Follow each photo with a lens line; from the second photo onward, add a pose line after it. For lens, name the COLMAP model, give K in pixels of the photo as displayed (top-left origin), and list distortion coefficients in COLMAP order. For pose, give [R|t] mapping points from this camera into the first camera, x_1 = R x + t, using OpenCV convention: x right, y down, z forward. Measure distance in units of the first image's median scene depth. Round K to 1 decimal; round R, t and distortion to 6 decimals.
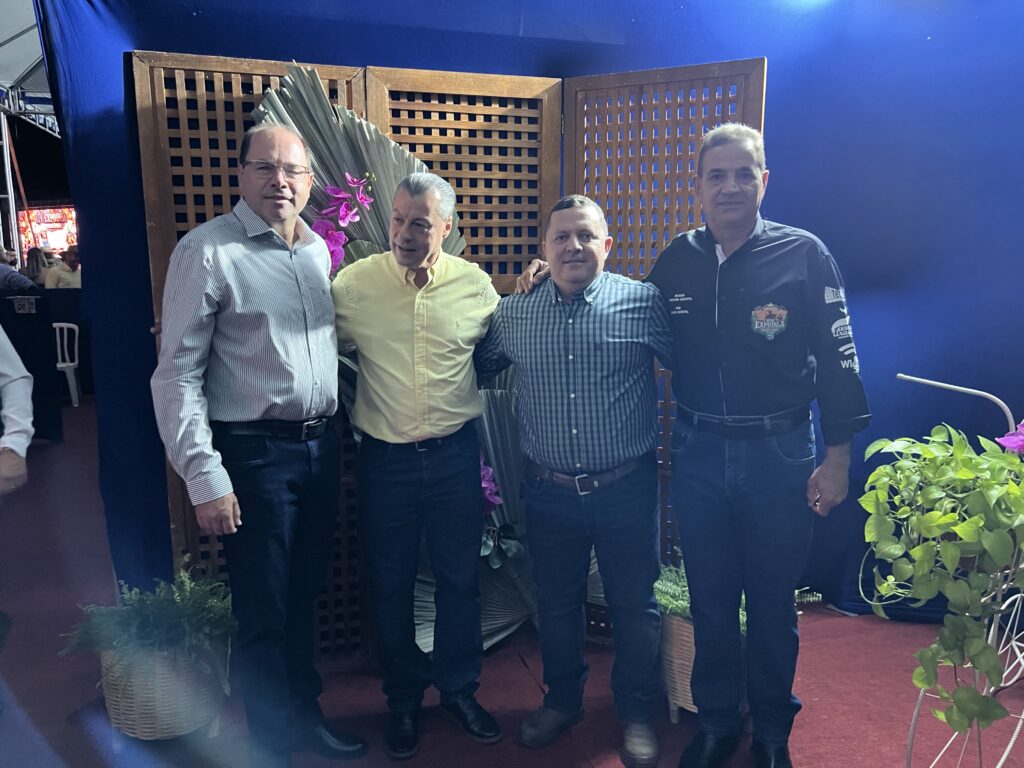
lens RADIAL K [[774.2, 0, 515.7], [0, 774.2, 384.3], [0, 0, 1]] dist [0.005462, -0.000070]
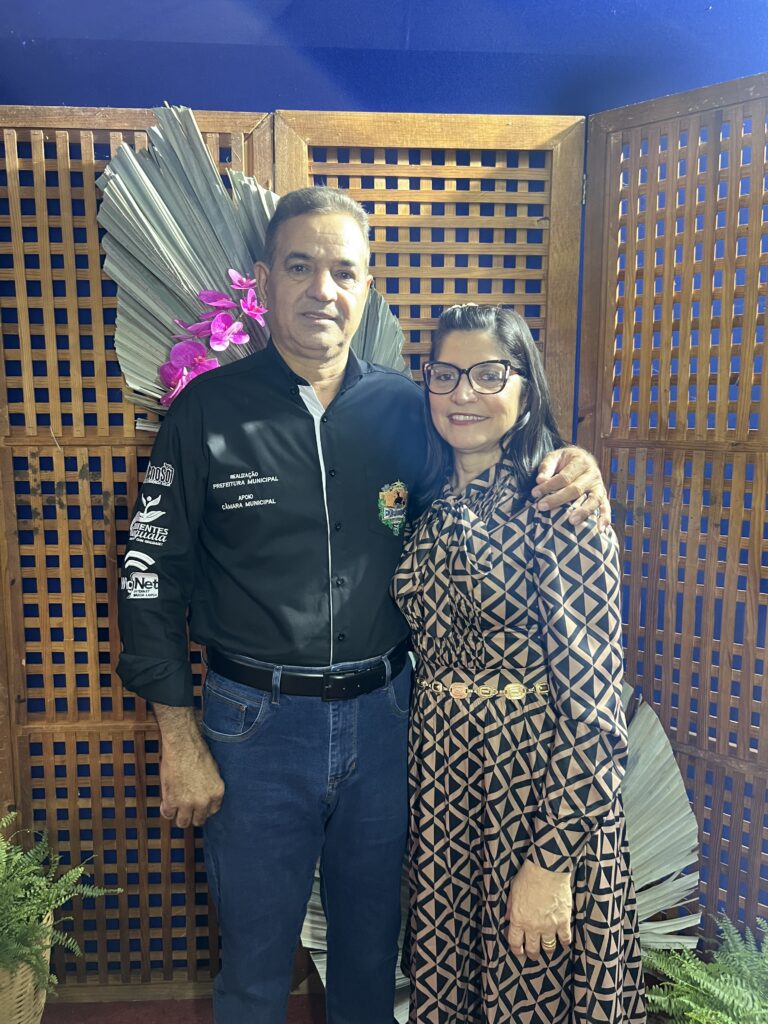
lens RADIAL K [[772.4, 0, 389.2], [0, 772.4, 532.3], [0, 0, 1]] dist [0.006443, -0.003495]
pose [[0.969442, 0.039136, -0.242180, 0.073831], [-0.043697, 0.998954, -0.013489, -0.044378], [0.241399, 0.023659, 0.970138, 0.379569]]
